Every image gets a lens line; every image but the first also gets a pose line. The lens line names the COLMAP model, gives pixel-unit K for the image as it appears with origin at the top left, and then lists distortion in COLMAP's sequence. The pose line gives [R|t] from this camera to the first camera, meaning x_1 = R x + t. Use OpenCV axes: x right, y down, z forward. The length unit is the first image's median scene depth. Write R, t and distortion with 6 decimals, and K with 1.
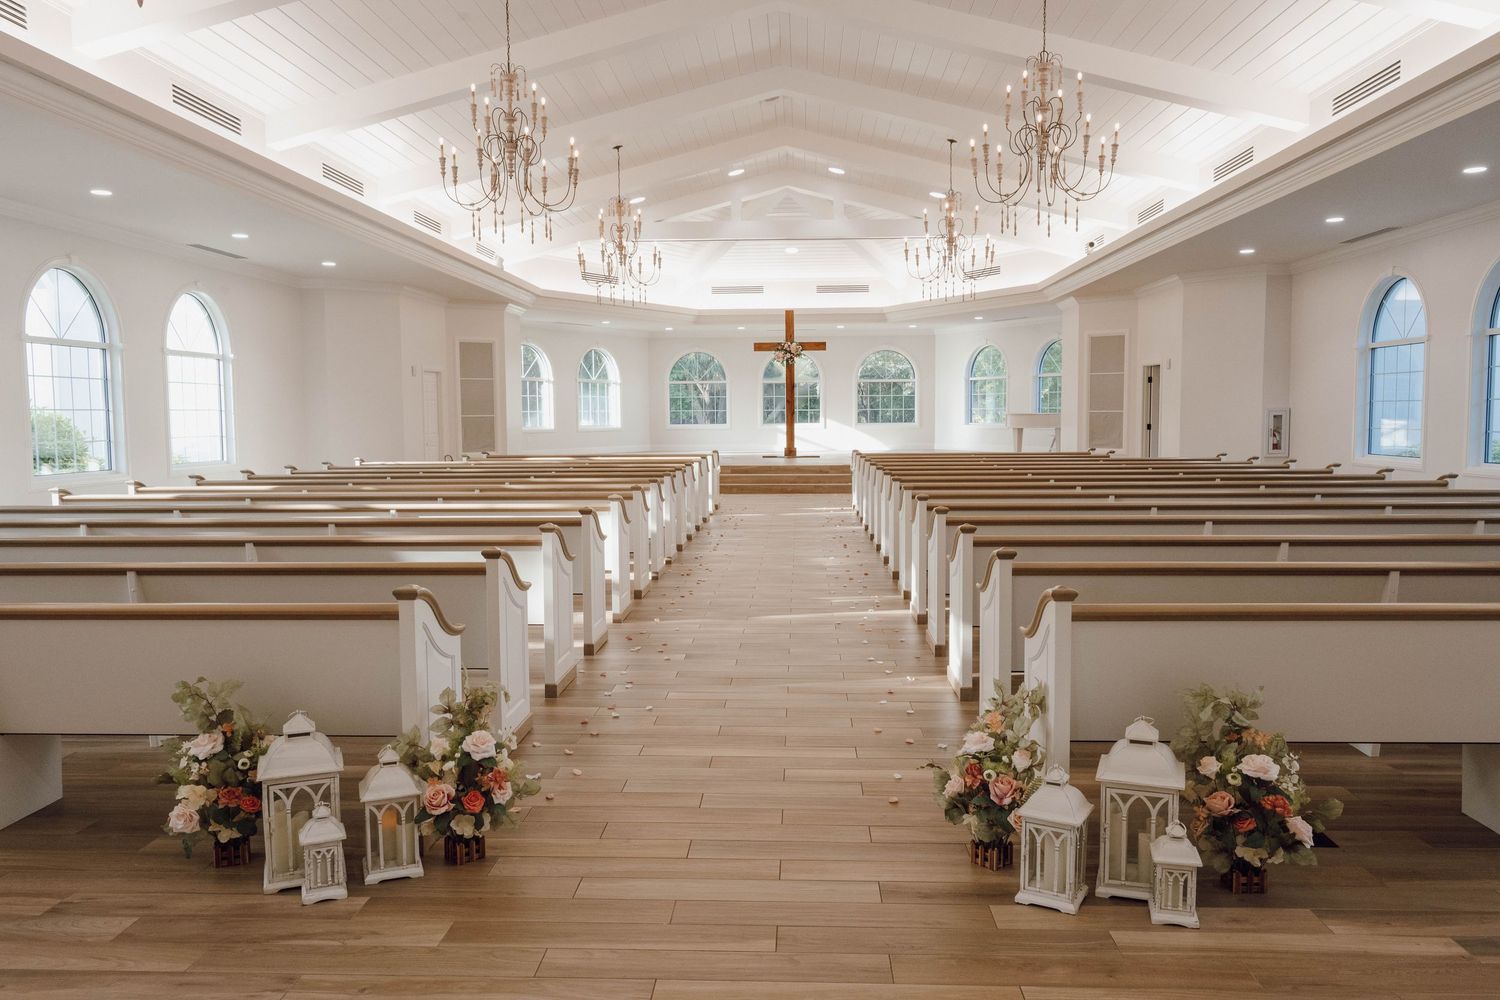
lens RADIAL K [[1130.6, 0, 750.0], [0, 1130.6, 500.0], [0, 0, 1]] dist [-0.004831, -0.000998]
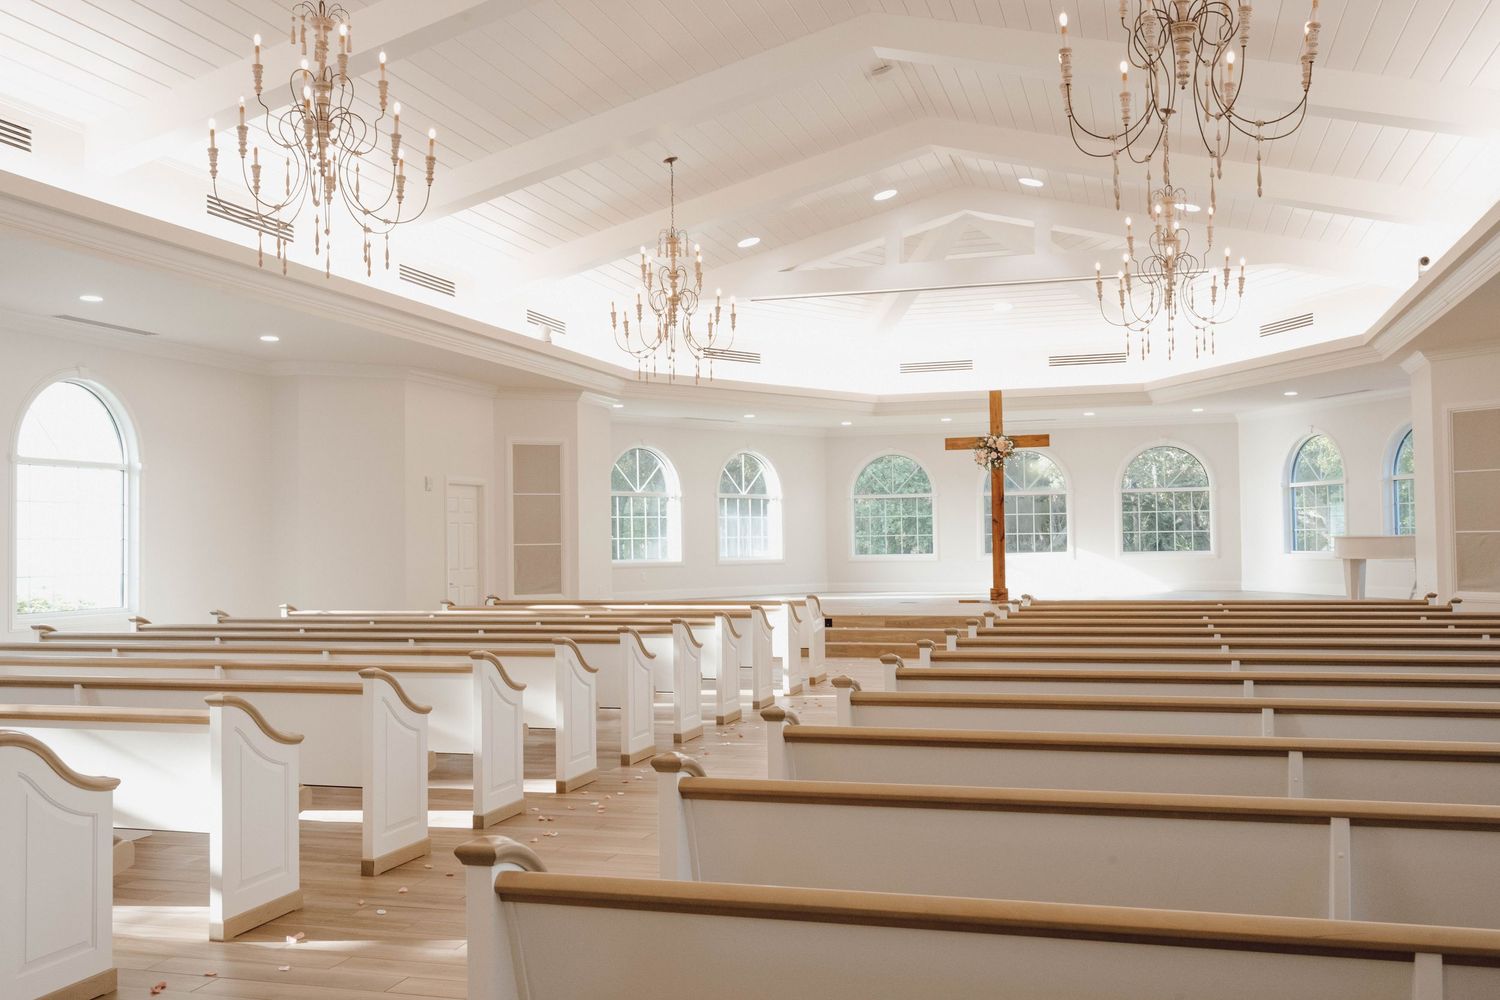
lens RADIAL K [[1386.7, 0, 750.0], [0, 1386.7, 500.0], [0, 0, 1]] dist [0.015131, -0.000283]
pose [[0.969005, -0.012685, -0.246717, 0.098463], [-0.013181, 0.994603, -0.102909, -0.011049], [0.246691, 0.102971, 0.963608, 0.146390]]
